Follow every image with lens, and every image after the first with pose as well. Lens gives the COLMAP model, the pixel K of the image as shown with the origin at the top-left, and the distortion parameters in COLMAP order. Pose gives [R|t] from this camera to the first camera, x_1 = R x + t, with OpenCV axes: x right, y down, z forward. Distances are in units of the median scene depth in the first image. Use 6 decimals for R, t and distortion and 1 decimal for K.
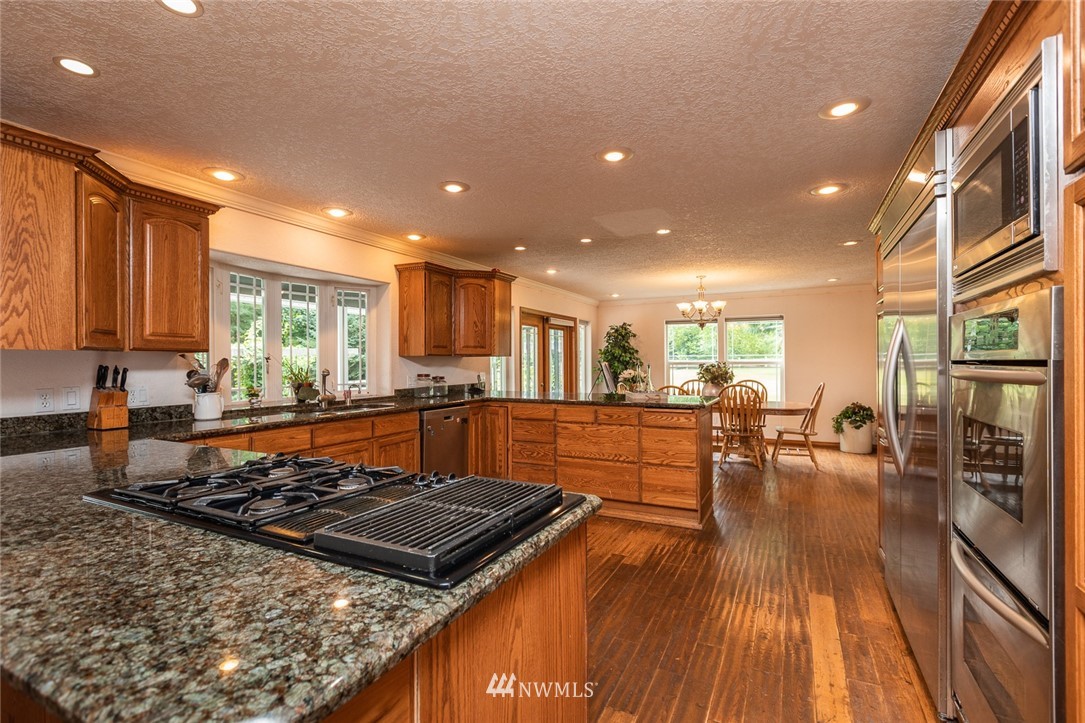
lens RADIAL K [[497.8, 0, 546.9], [0, 497.8, 359.1], [0, 0, 1]] dist [-0.000432, 0.000290]
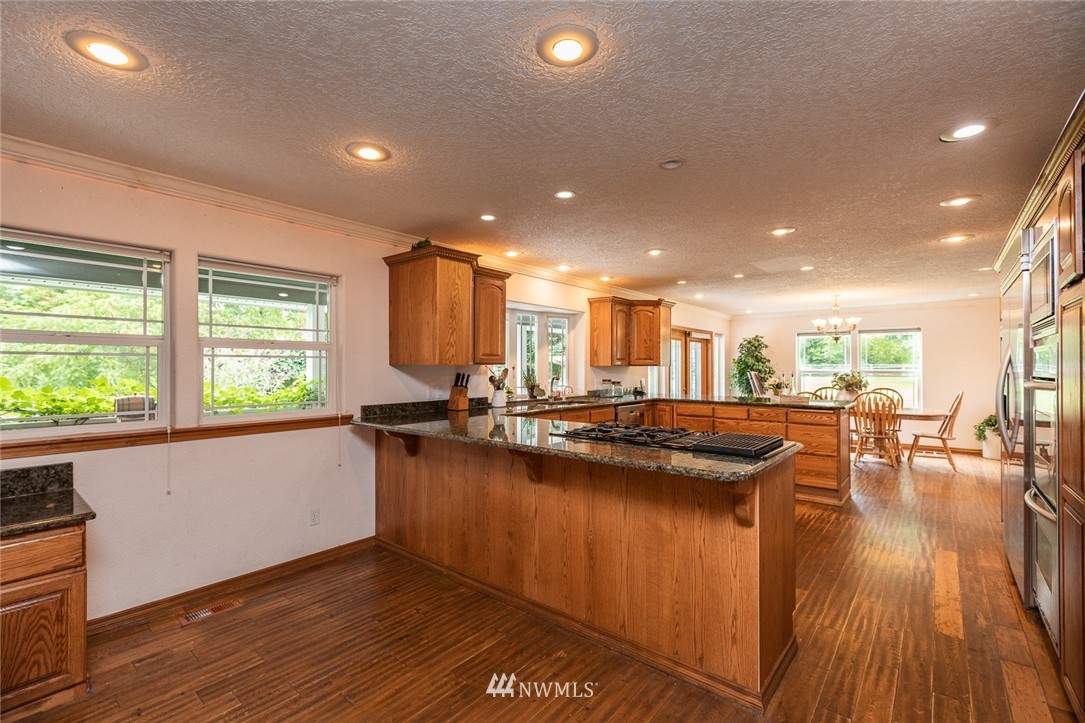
lens RADIAL K [[484.5, 0, 542.5], [0, 484.5, 361.5], [0, 0, 1]] dist [-0.000161, -0.000579]
pose [[0.974458, 0.003631, -0.224539, -0.129434], [-0.004979, 0.999973, -0.005435, -0.010392], [0.224514, 0.006414, 0.974450, -0.309488]]
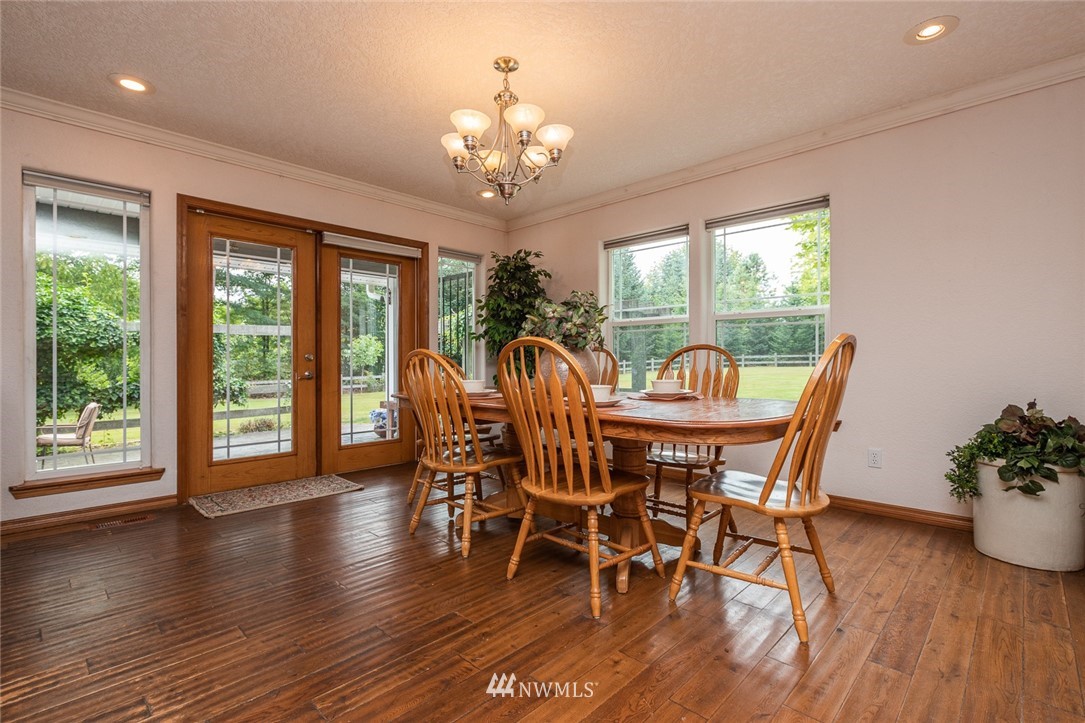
lens RADIAL K [[497.8, 0, 546.9], [0, 497.8, 359.1], [0, 0, 1]] dist [-0.000432, 0.000290]
pose [[0.952621, 0.003148, -0.304142, 0.655914], [-0.001847, 0.999988, 0.004565, 0.083130], [0.304153, -0.003787, 0.952616, 0.928143]]
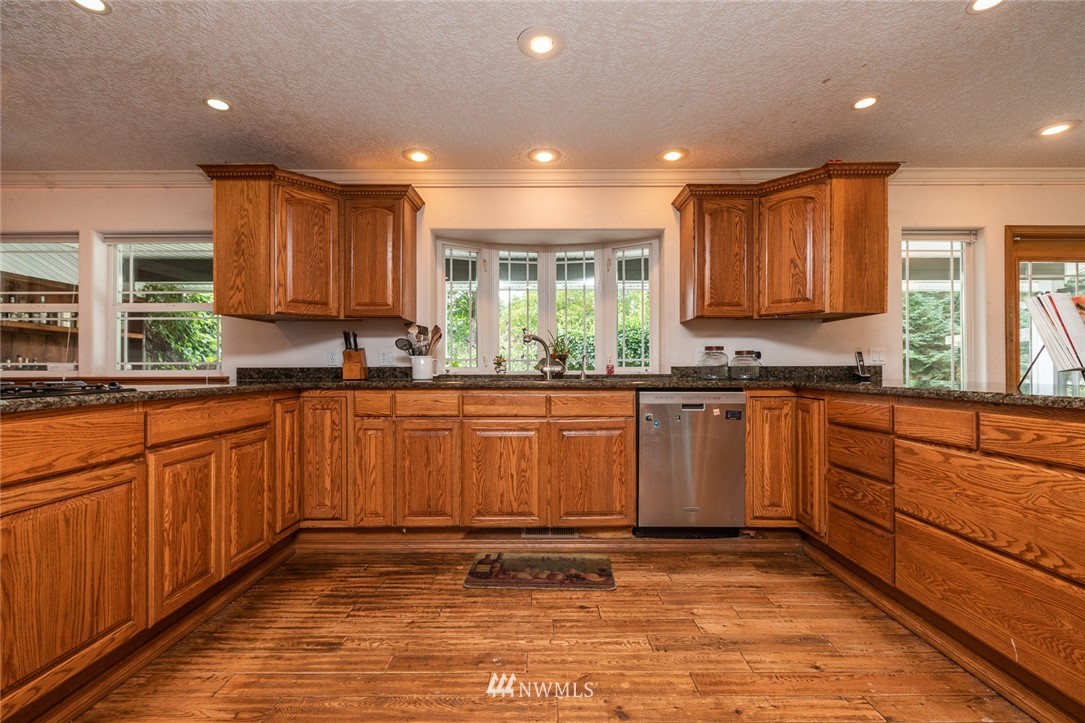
lens RADIAL K [[484.5, 0, 542.5], [0, 484.5, 361.5], [0, 0, 1]] dist [-0.000161, -0.000579]
pose [[0.444252, -0.008086, -0.895865, 0.268887], [0.004363, 0.999967, -0.006862, 0.057010], [0.895891, -0.000860, 0.444273, 0.492259]]
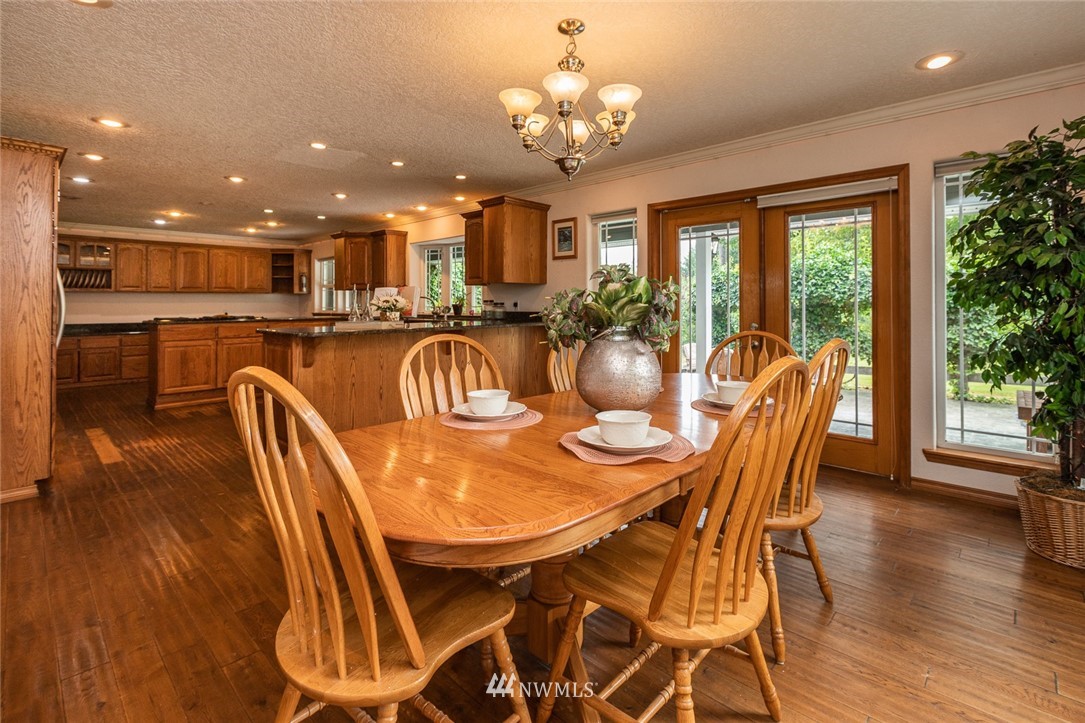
lens RADIAL K [[499.9, 0, 544.1], [0, 499.9, 295.8], [0, 0, 1]] dist [0.000755, -0.000305]
pose [[-0.290243, -0.008263, -0.956917, 0.928387], [0.011102, 0.999866, -0.012001, 0.037409], [0.956889, -0.014107, -0.290112, 1.545172]]
